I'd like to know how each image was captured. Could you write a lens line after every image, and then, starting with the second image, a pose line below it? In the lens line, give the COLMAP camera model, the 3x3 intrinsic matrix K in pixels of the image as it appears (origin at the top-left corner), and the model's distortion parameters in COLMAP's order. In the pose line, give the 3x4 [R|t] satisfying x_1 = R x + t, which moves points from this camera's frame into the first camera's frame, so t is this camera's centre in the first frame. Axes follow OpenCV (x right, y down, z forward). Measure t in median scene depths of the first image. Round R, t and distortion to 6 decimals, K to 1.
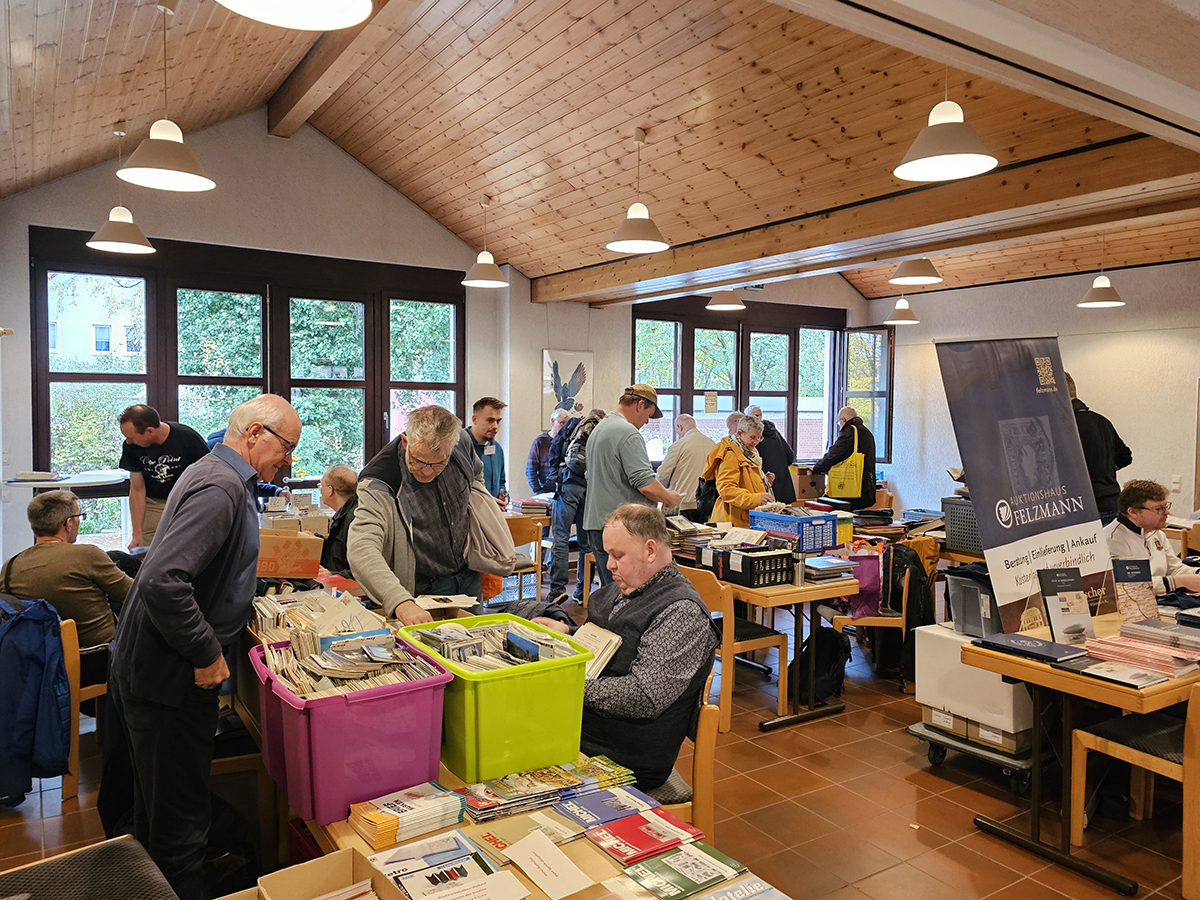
lens RADIAL K [[825.0, 0, 596.6], [0, 825.0, 434.4], [0, 0, 1]] dist [-0.000006, -0.002434]
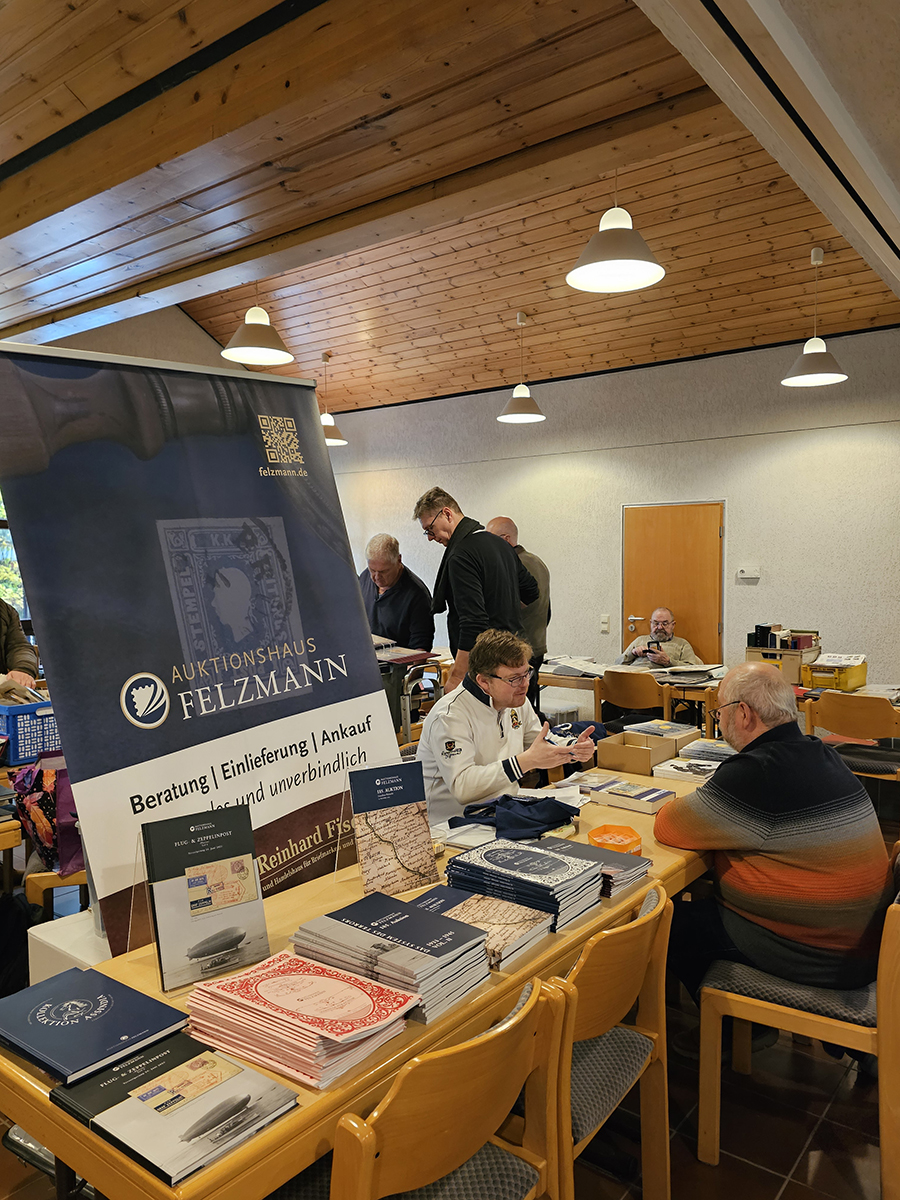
lens RADIAL K [[819.2, 0, 450.0], [0, 819.2, 600.0], [0, 0, 1]] dist [0.014461, -0.002873]
pose [[0.938945, -0.031625, 0.342610, 0.463511], [0.028239, 0.999491, 0.014867, 0.030110], [-0.342906, -0.004285, 0.939360, 0.429936]]
